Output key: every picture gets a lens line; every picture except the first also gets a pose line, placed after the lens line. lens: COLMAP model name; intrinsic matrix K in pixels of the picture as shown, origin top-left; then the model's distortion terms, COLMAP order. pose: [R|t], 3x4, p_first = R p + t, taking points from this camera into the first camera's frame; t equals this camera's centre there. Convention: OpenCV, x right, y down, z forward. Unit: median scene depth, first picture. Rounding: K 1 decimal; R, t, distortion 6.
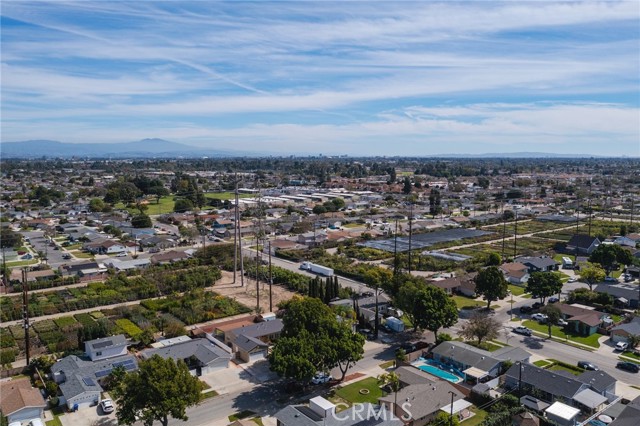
lens RADIAL K [[514.9, 0, 320.0], [0, 514.9, 213.0], [0, 0, 1]] dist [-0.016075, -0.003673]
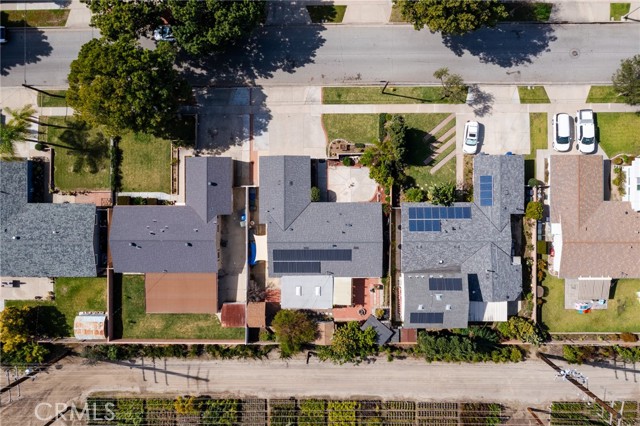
lens RADIAL K [[507.6, 0, 319.5], [0, 507.6, 203.7], [0, 0, 1]] dist [-0.018696, -0.002604]
pose [[-0.796765, -0.604280, 0.003223, -0.195377], [0.082133, -0.103008, 0.991284, -0.219118], [-0.598681, 0.790085, 0.131705, 0.703263]]
